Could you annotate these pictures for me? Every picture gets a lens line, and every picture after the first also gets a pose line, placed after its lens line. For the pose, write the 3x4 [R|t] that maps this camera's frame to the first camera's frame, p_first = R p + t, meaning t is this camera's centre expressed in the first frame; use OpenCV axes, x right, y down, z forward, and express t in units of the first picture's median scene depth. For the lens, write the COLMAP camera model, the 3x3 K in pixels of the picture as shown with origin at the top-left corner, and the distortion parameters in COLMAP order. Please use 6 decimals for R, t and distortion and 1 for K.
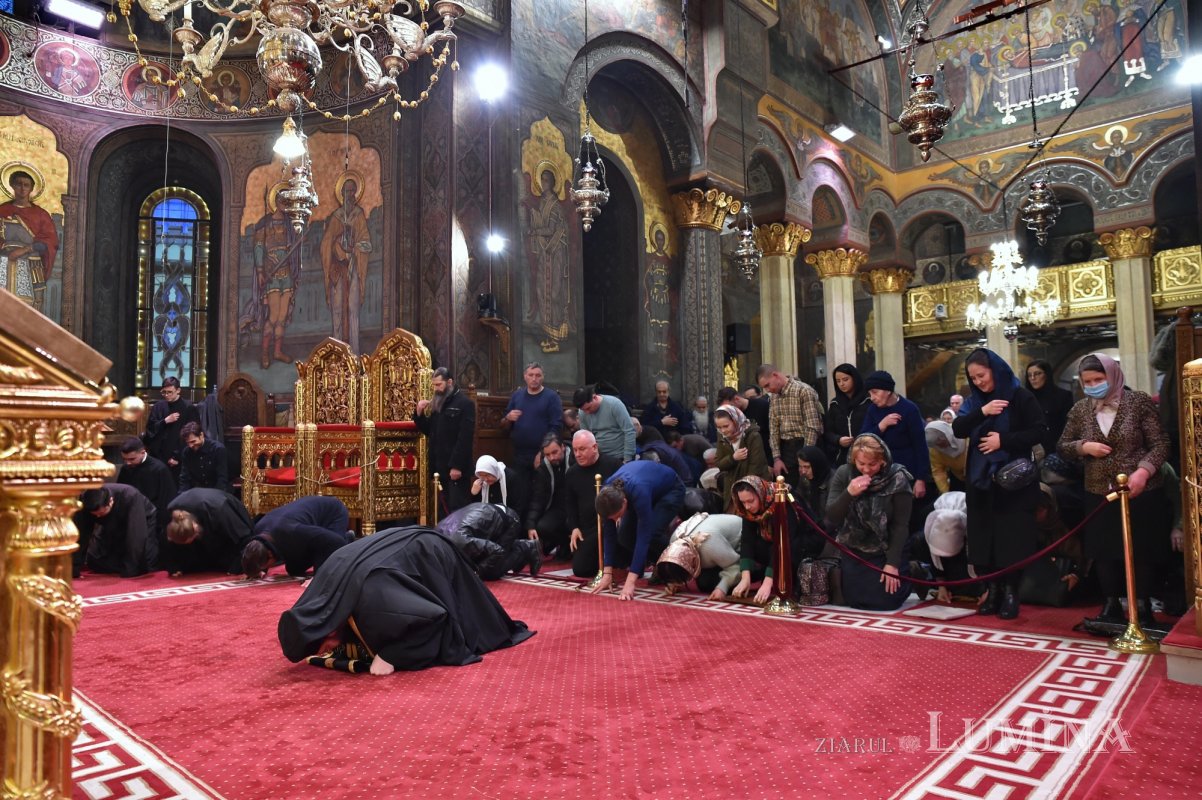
lens RADIAL K [[805.7, 0, 601.5], [0, 805.7, 403.6], [0, 0, 1]] dist [-0.136978, 0.096505]
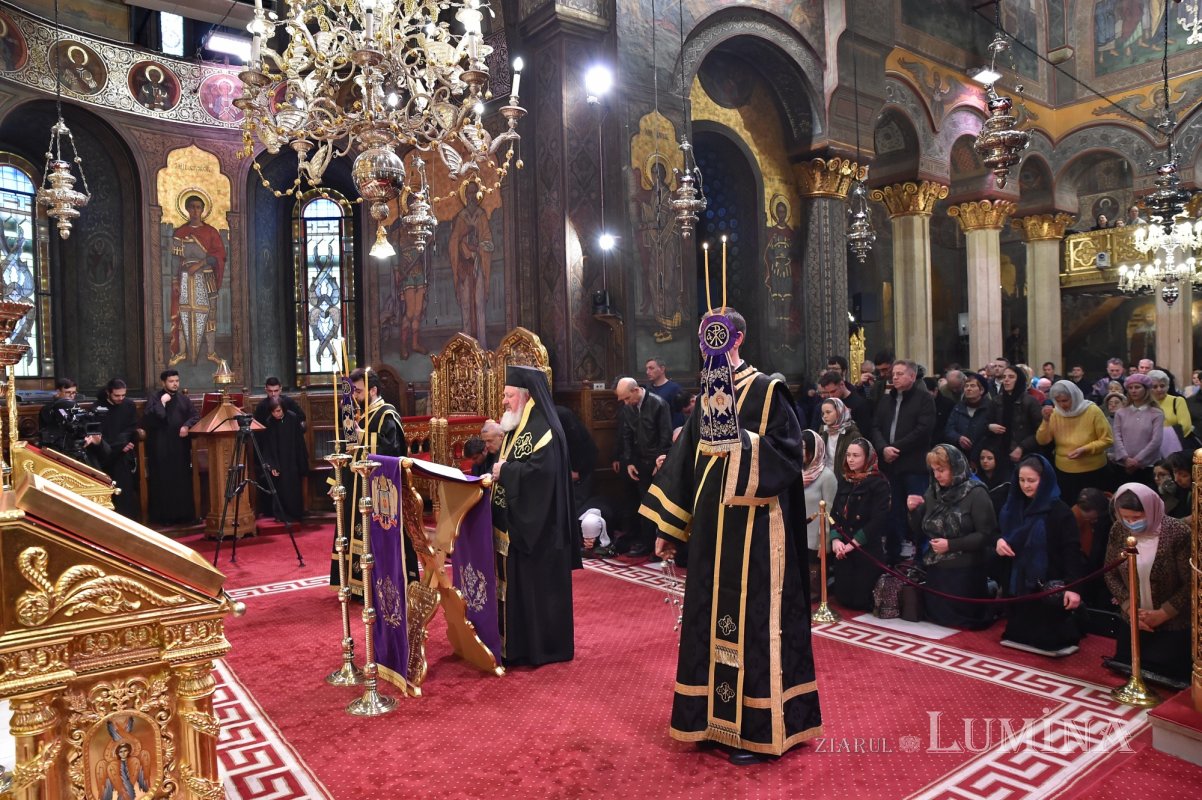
lens RADIAL K [[823.6, 0, 602.0], [0, 823.6, 403.4], [0, 0, 1]] dist [-0.129973, 0.097215]
pose [[0.980276, -0.003591, -0.197601, 0.067587], [0.021677, 0.995756, 0.089443, -0.080370], [0.196441, -0.091962, 0.976194, -0.063470]]
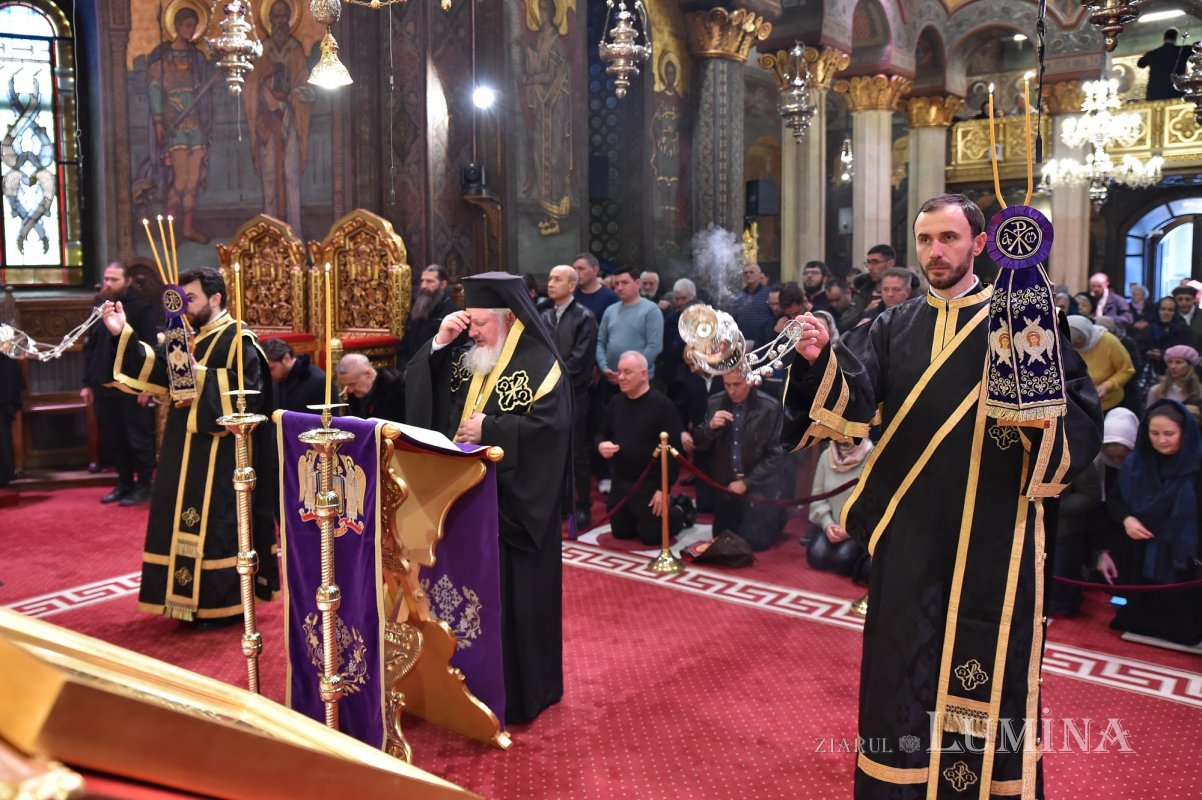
lens RADIAL K [[985.8, 0, 584.5], [0, 985.8, 342.8], [0, 0, 1]] dist [-0.092396, 0.117924]
pose [[0.998015, 0.002494, 0.062935, -0.088898], [-0.010453, 0.991917, 0.126461, -0.080851], [-0.062111, -0.126868, 0.989973, 0.030839]]
